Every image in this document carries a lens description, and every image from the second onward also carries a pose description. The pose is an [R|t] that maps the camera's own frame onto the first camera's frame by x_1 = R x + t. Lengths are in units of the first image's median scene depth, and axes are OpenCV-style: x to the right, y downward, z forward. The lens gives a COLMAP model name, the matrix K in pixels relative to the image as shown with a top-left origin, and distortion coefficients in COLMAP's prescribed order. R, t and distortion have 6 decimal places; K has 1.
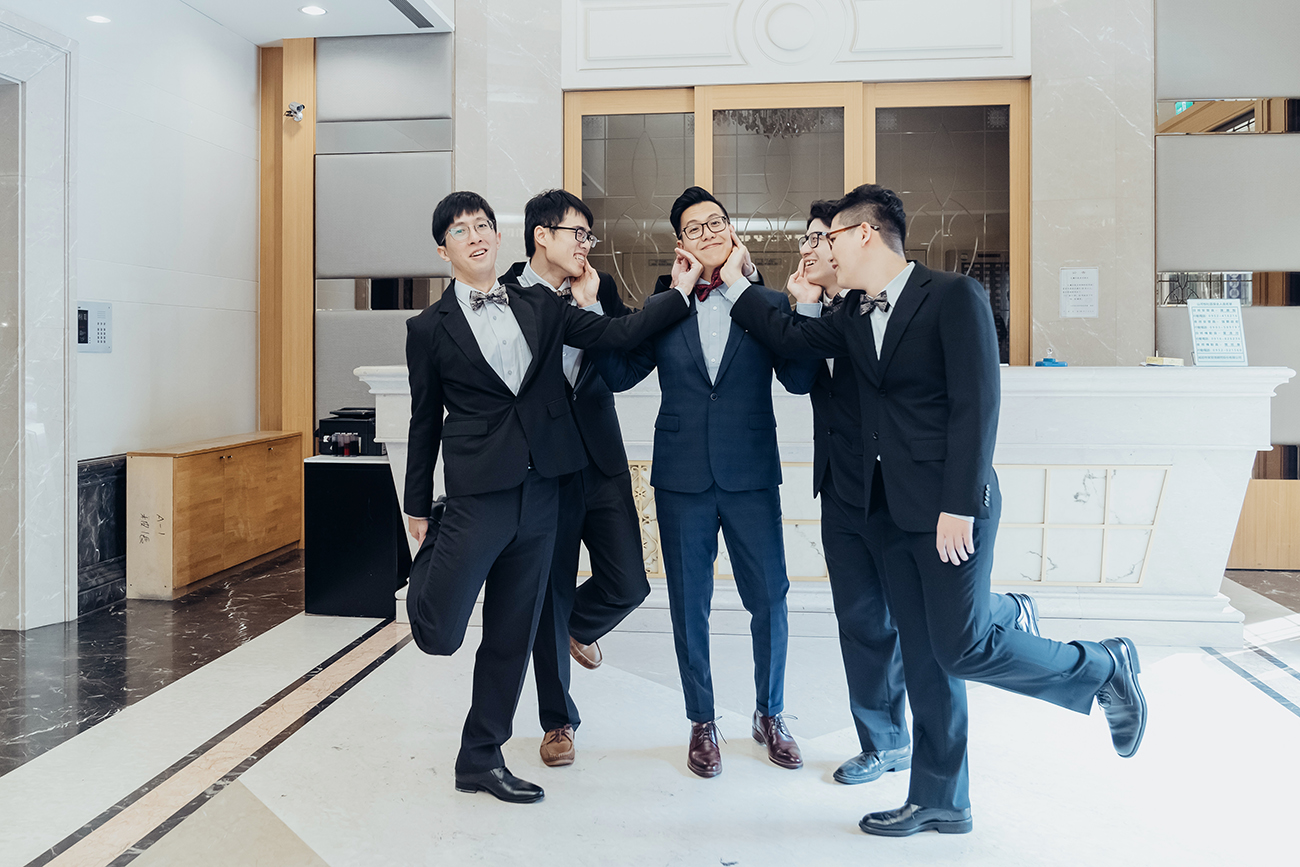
lens RADIAL K [[1112.0, 0, 629.6], [0, 1112.0, 349.4], [0, 0, 1]] dist [-0.029782, 0.001538]
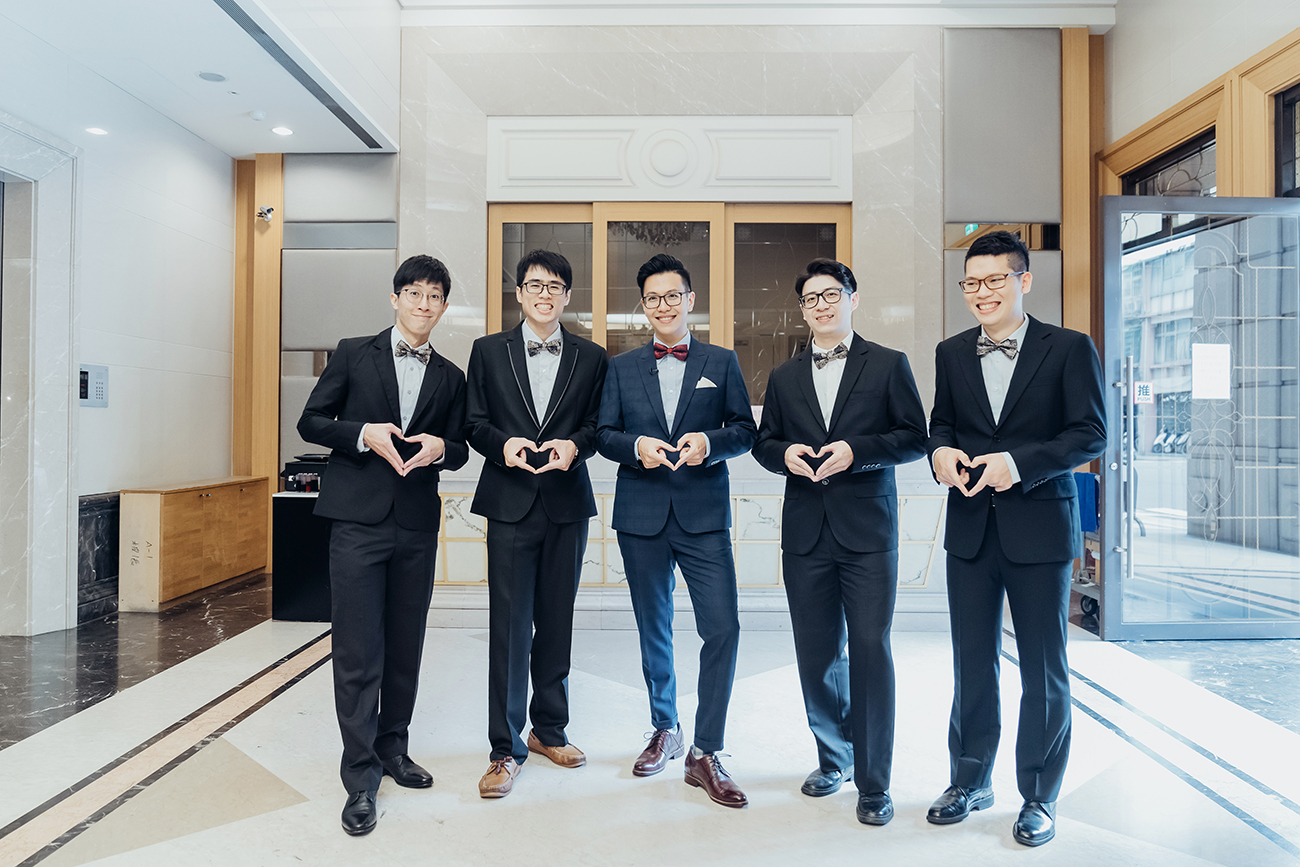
lens RADIAL K [[920.3, 0, 642.6], [0, 920.3, 411.7], [0, 0, 1]] dist [-0.028070, 0.005691]
pose [[0.994294, 0.006496, 0.106480, 0.005783], [-0.005282, 0.999918, -0.011679, 0.016569], [-0.106547, 0.011050, 0.994246, -0.053504]]
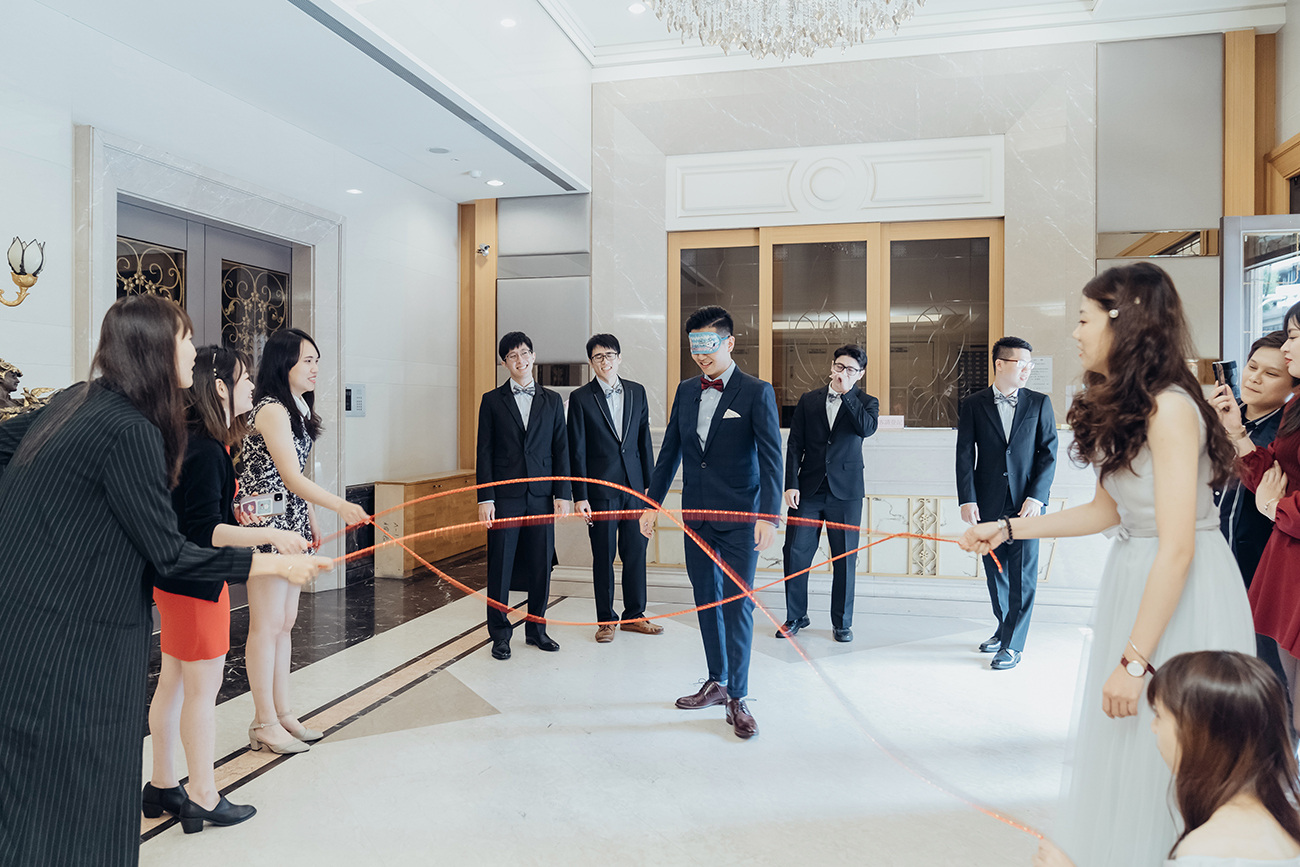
lens RADIAL K [[920.3, 0, 642.6], [0, 920.3, 411.7], [0, 0, 1]] dist [-0.028070, 0.005691]
pose [[0.991935, 0.003298, -0.126707, 0.075699], [-0.002807, 0.999988, 0.004058, -0.010219], [0.126719, -0.003669, 0.991932, -0.219868]]
